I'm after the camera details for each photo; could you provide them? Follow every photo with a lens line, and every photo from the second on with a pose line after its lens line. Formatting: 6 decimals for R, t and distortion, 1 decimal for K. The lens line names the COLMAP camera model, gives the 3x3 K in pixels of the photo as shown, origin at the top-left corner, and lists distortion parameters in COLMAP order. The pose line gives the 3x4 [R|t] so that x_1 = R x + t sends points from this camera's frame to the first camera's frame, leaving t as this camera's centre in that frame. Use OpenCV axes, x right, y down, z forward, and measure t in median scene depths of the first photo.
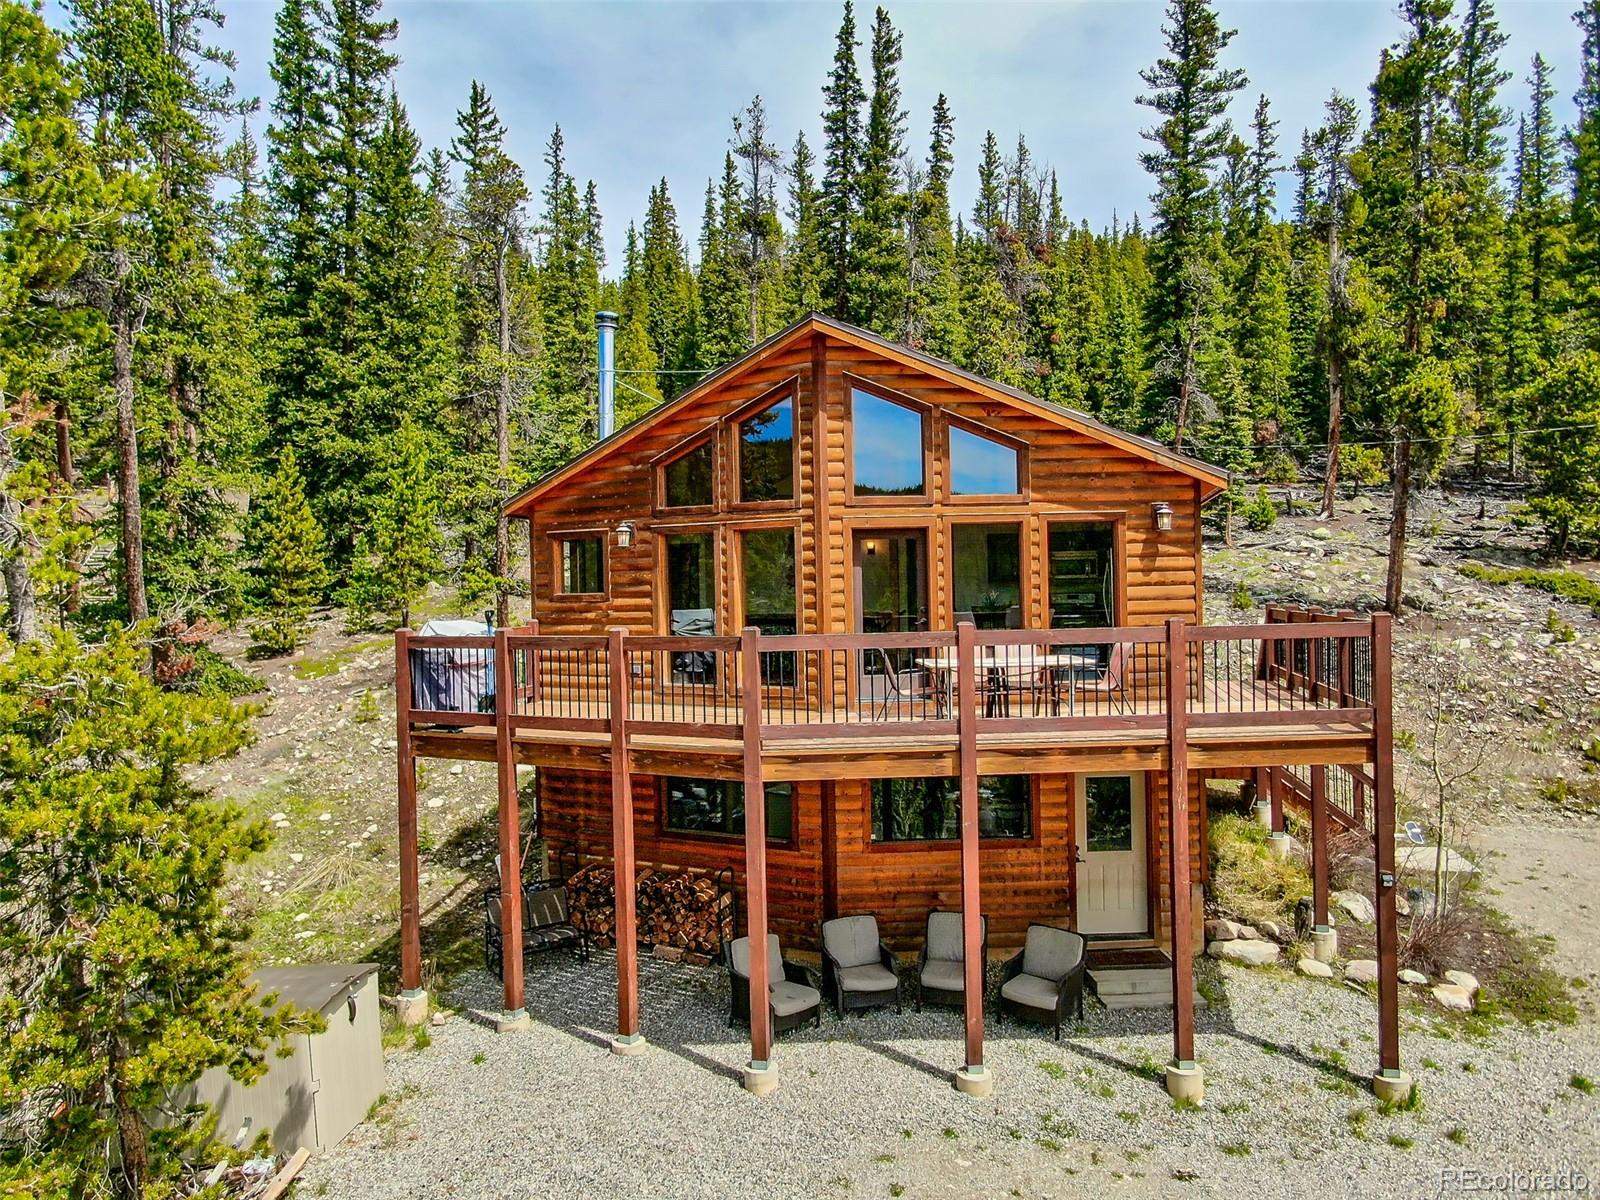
lens RADIAL K [[1144.6, 0, 800.0], [0, 1144.6, 600.0], [0, 0, 1]] dist [0.007044, 0.005956]
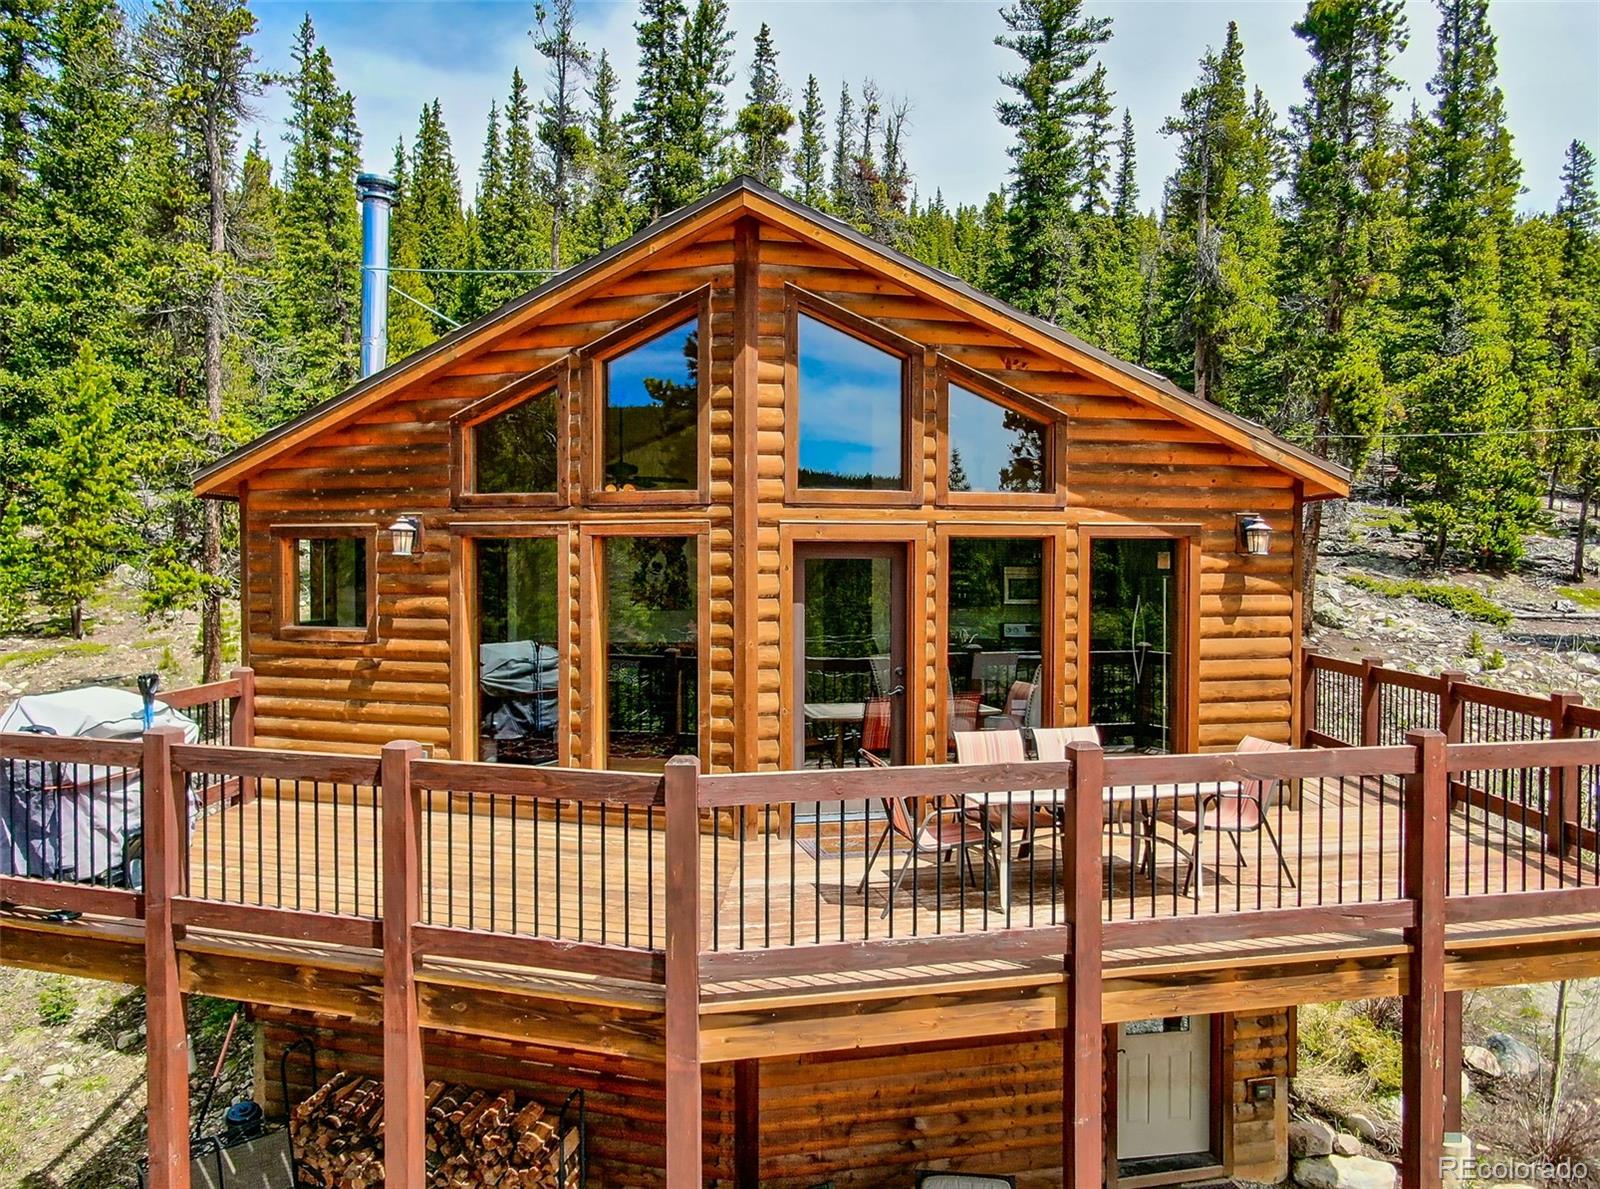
lens RADIAL K [[1180.1, 0, 801.9], [0, 1180.1, 600.0], [0, 0, 1]] dist [0.004670, 0.001266]
pose [[0.981910, 0.016934, 0.188588, -0.032079], [-0.020647, 0.999629, 0.017742, -0.019312], [-0.188217, -0.021315, 0.981896, 0.173452]]
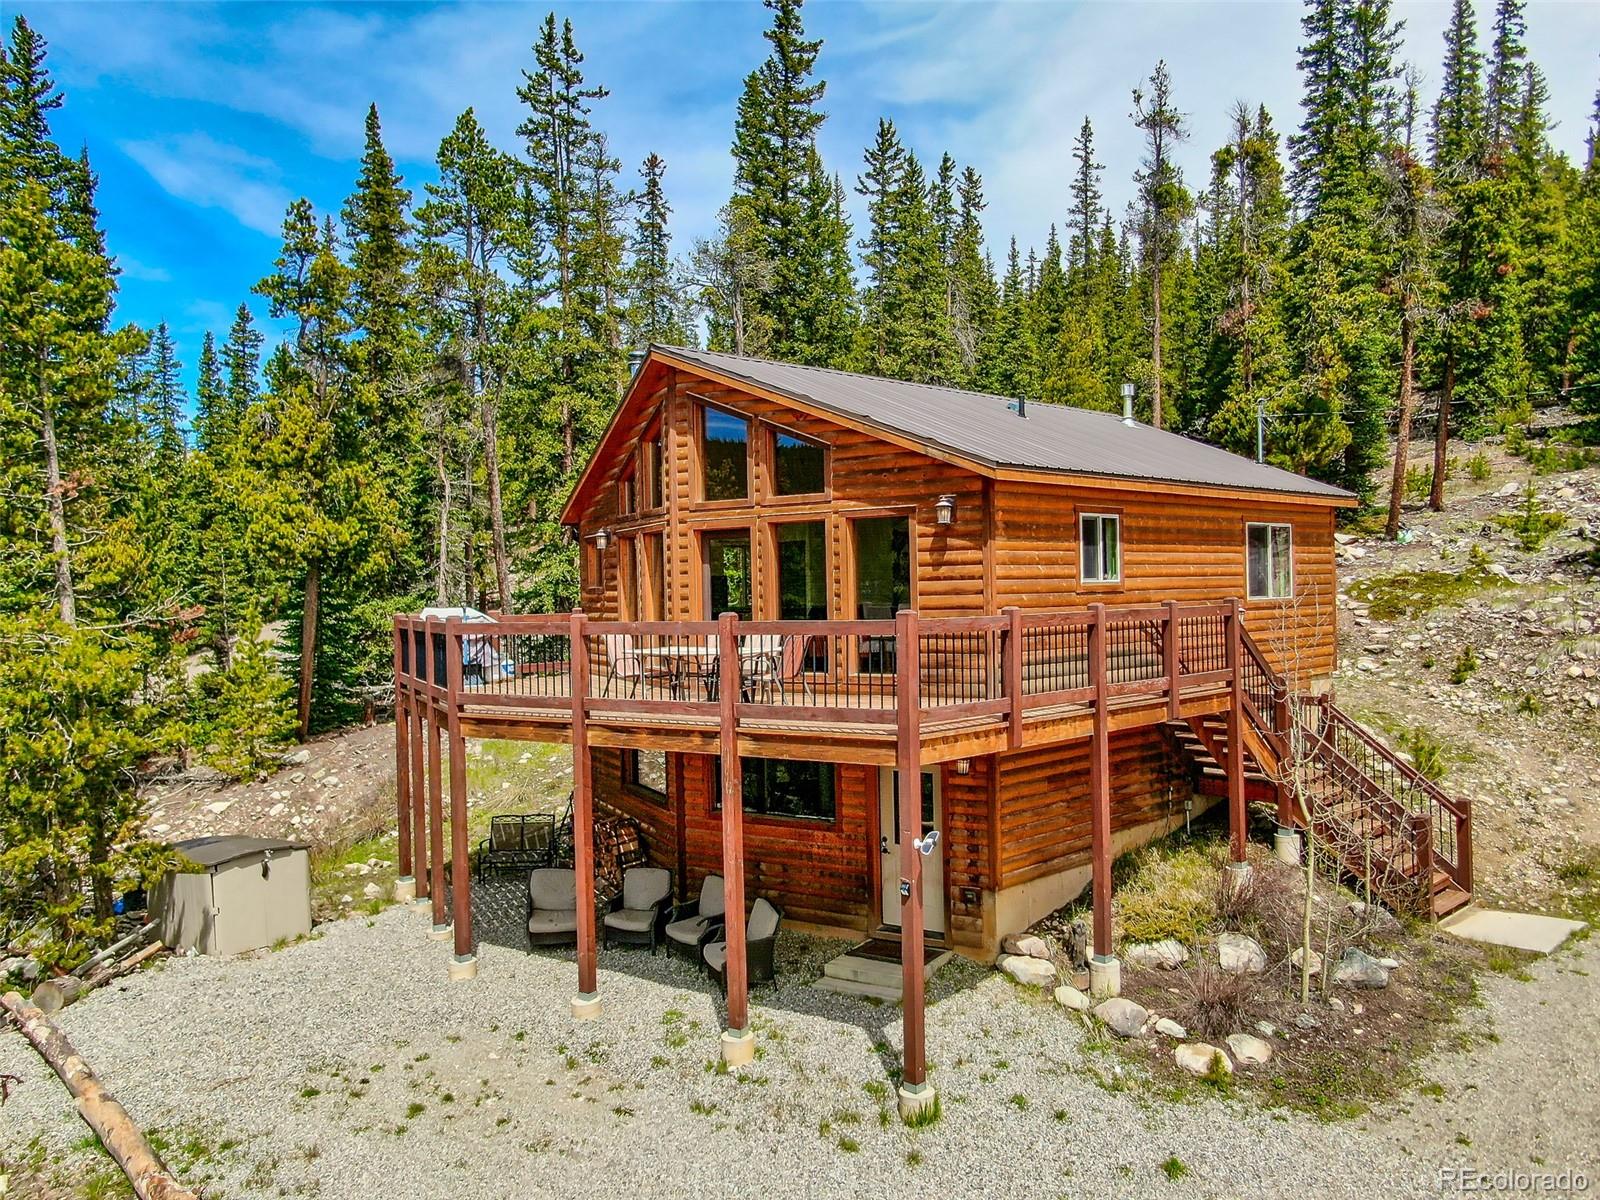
lens RADIAL K [[1139.9, 0, 800.0], [0, 1139.9, 600.0], [0, 0, 1]] dist [0.004110, -0.002509]
pose [[0.829274, 0.007046, -0.558797, 0.349694], [-0.000686, 0.999933, 0.011591, -0.003191], [0.558841, -0.009229, 0.829223, 0.057129]]
